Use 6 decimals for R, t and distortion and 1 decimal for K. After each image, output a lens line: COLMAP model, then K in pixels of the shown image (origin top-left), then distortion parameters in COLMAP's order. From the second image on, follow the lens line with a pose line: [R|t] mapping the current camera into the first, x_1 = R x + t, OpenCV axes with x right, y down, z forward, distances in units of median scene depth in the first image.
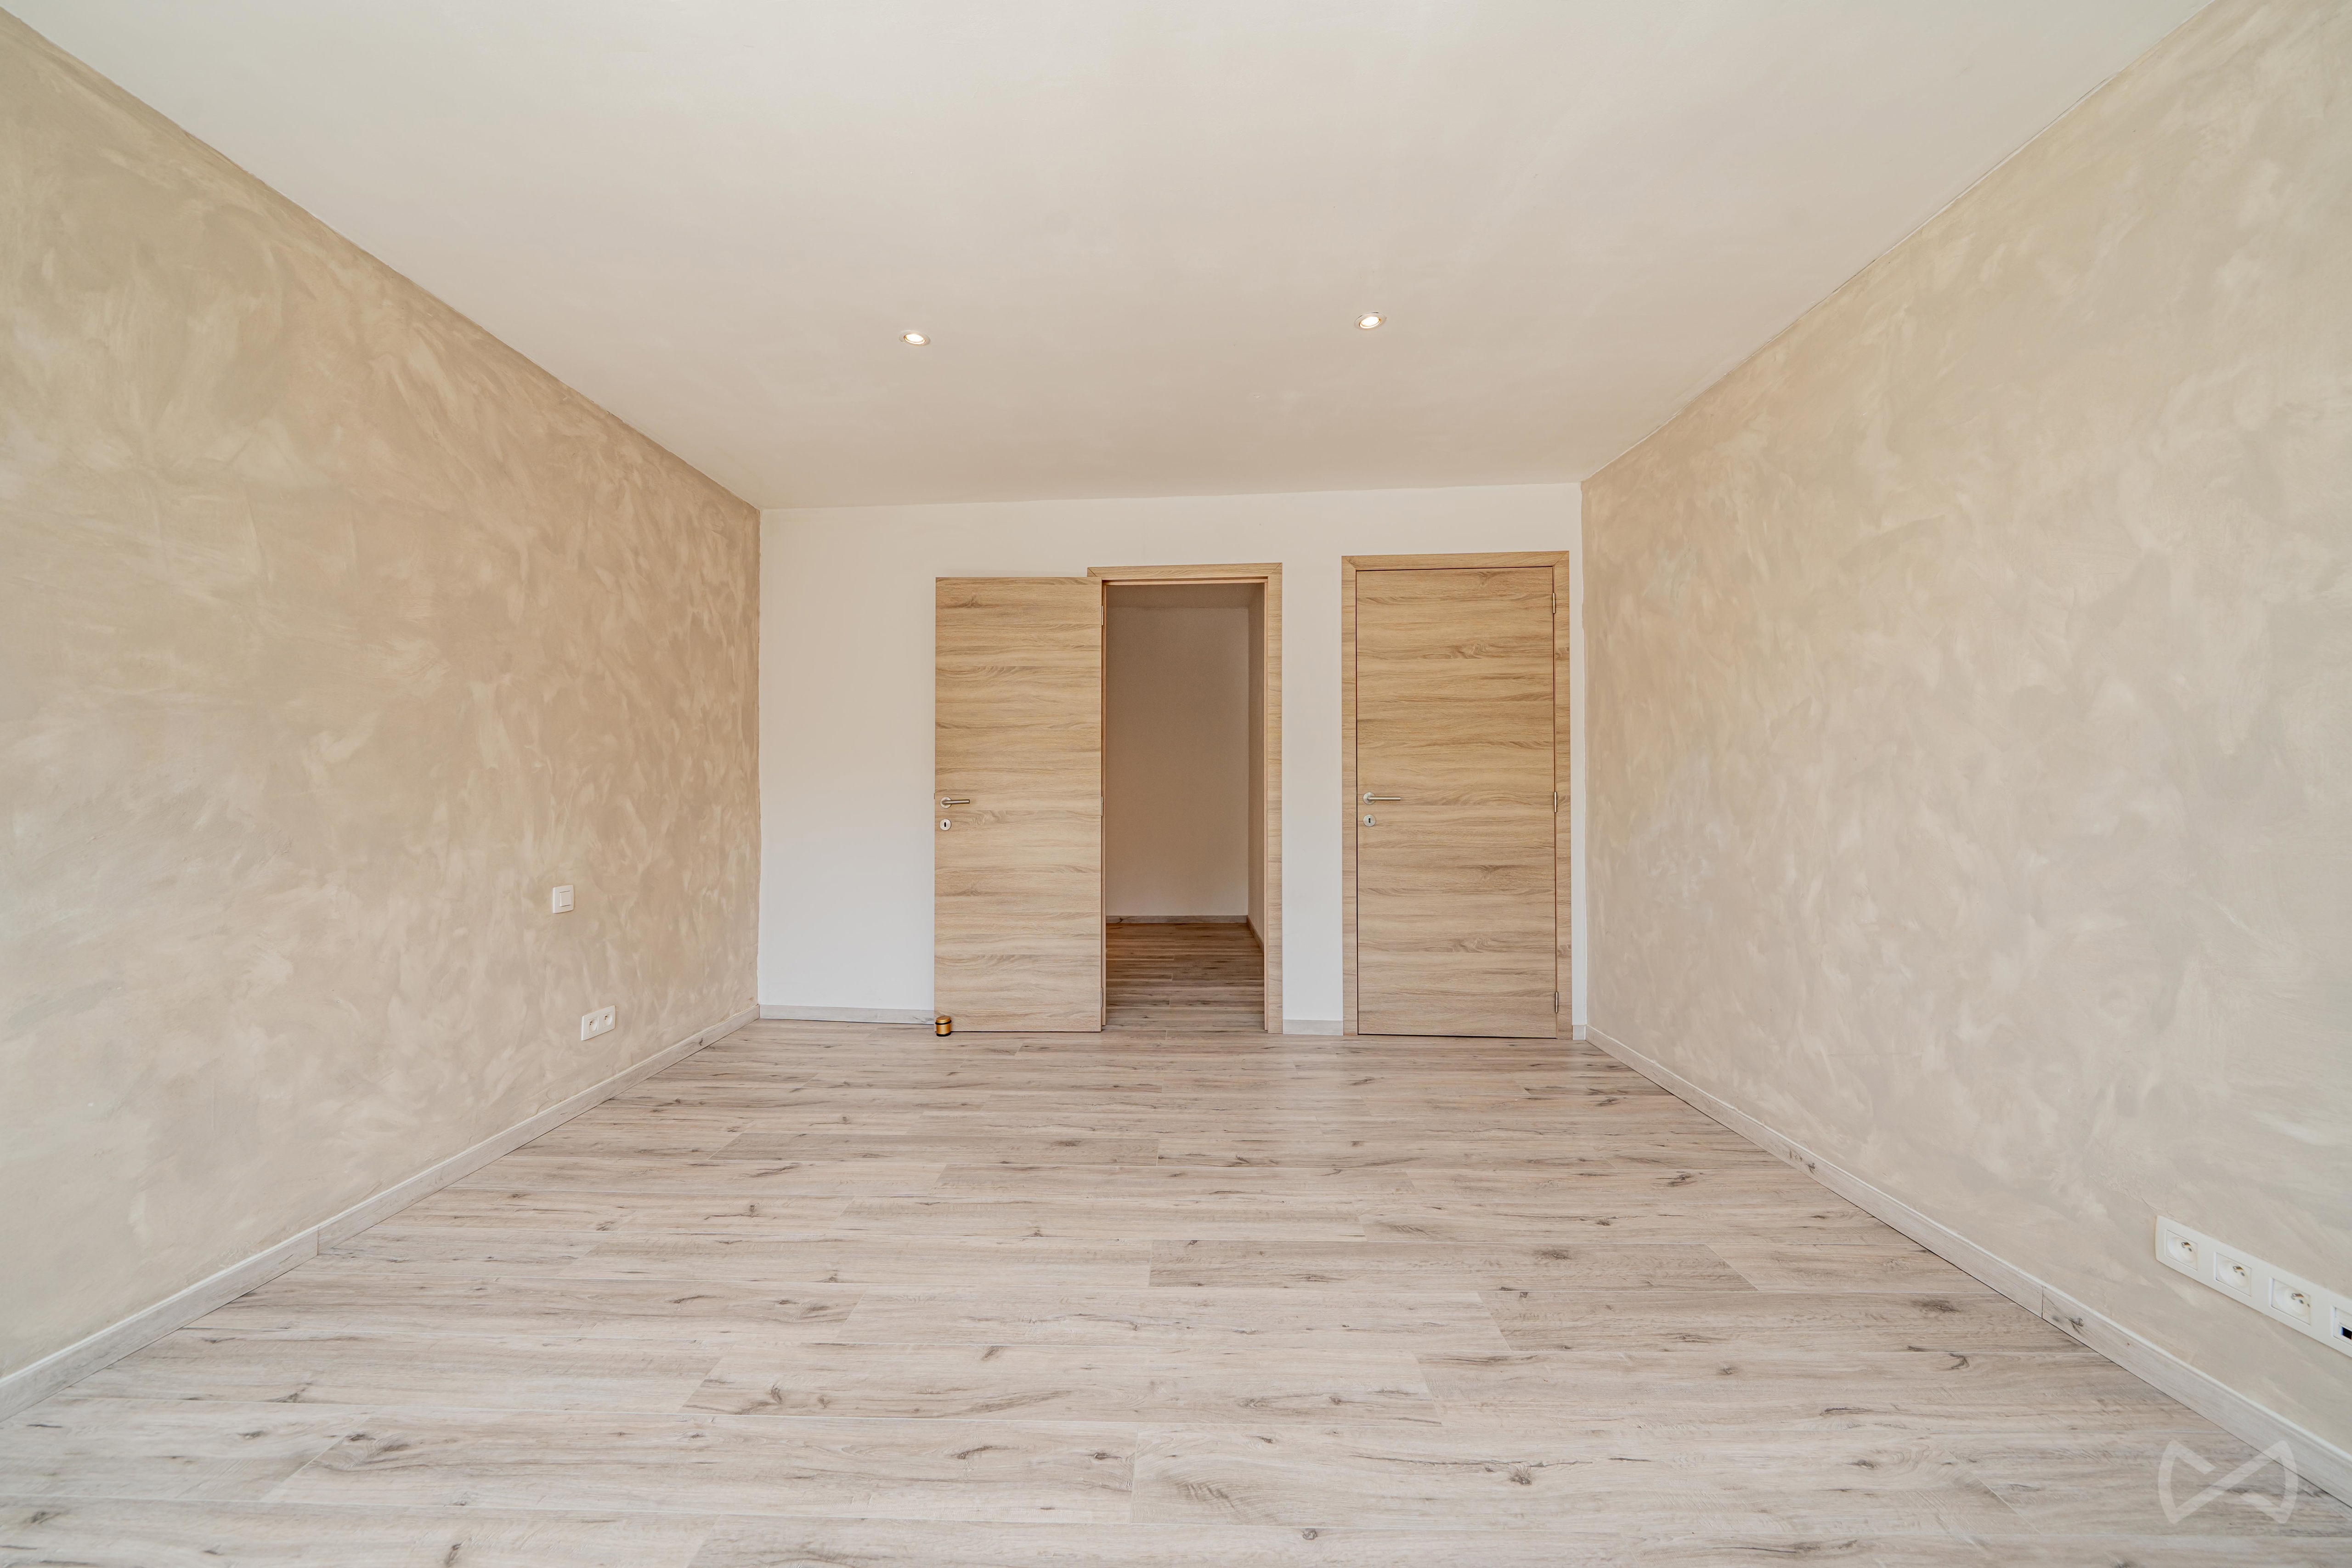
lens RADIAL K [[850.3, 0, 1167.6], [0, 850.3, 781.4], [0, 0, 1]] dist [-0.003457, -0.000148]
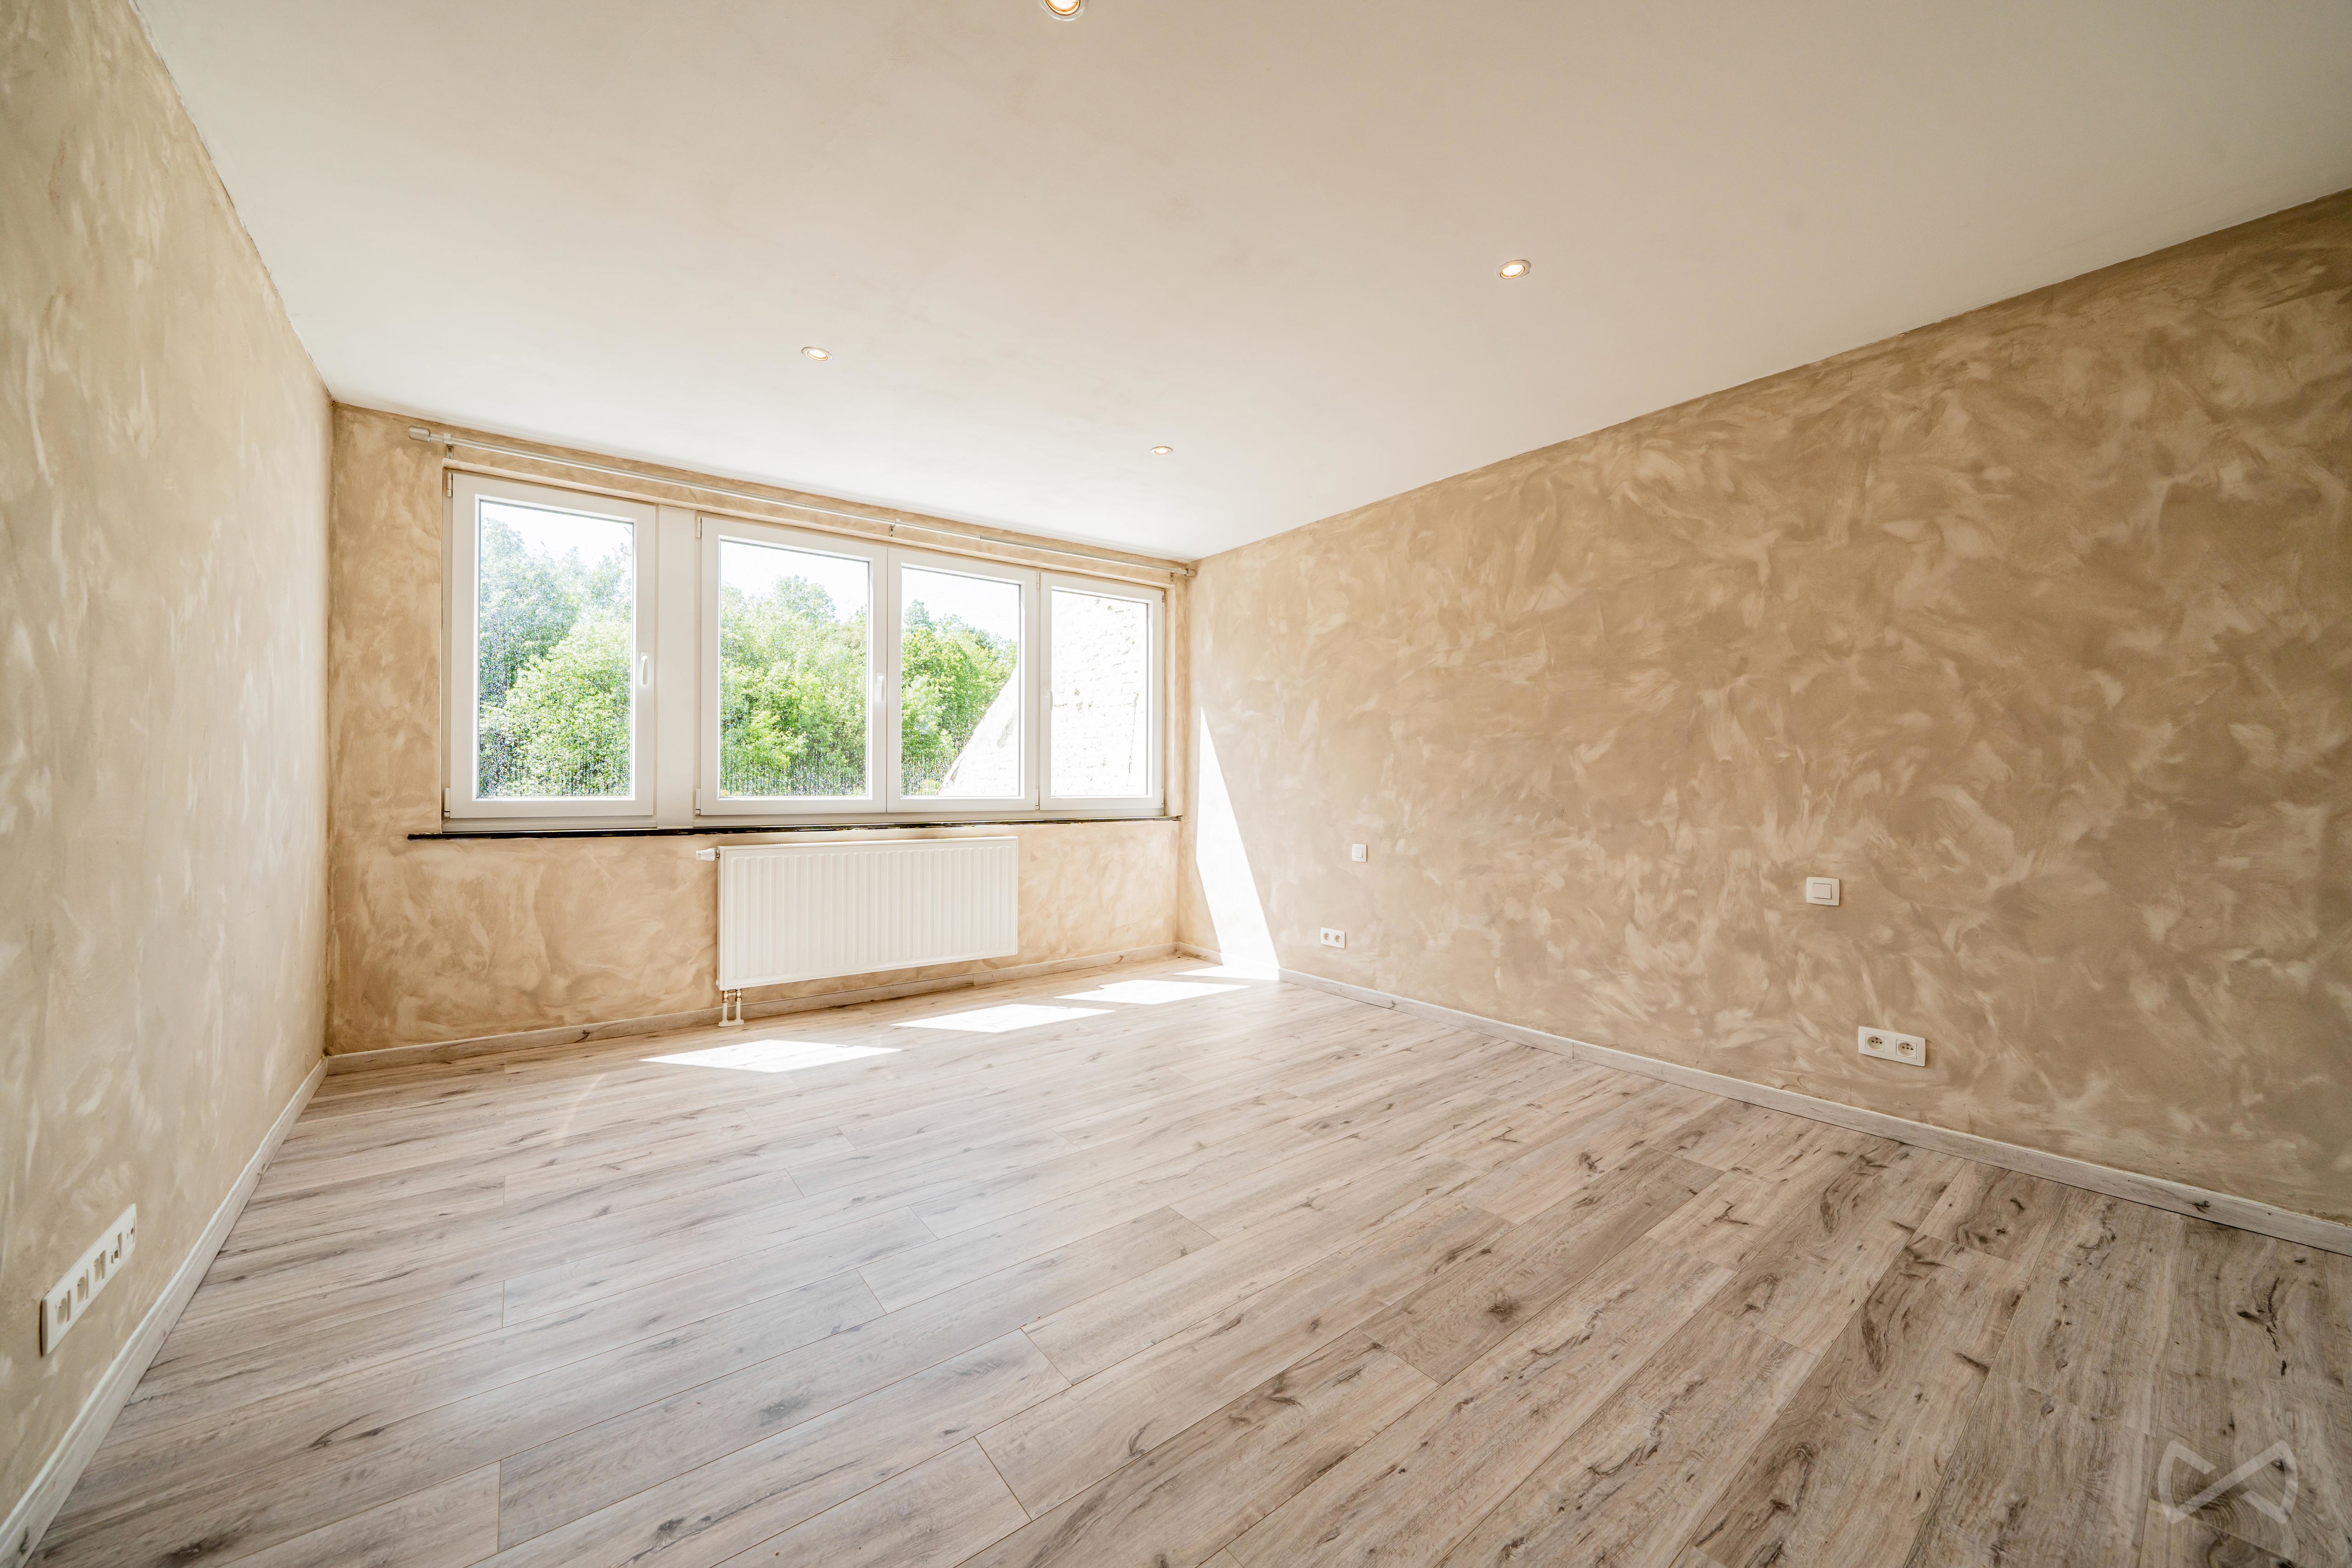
lens RADIAL K [[850.3, 0, 1179.7], [0, 850.3, 781.9], [0, 0, 1]] dist [-0.003457, -0.000148]
pose [[-0.773457, -0.001923, -0.633845, 0.513757], [0.006045, 0.999928, -0.010411, 0.020959], [0.633819, -0.011884, -0.773390, 1.402110]]
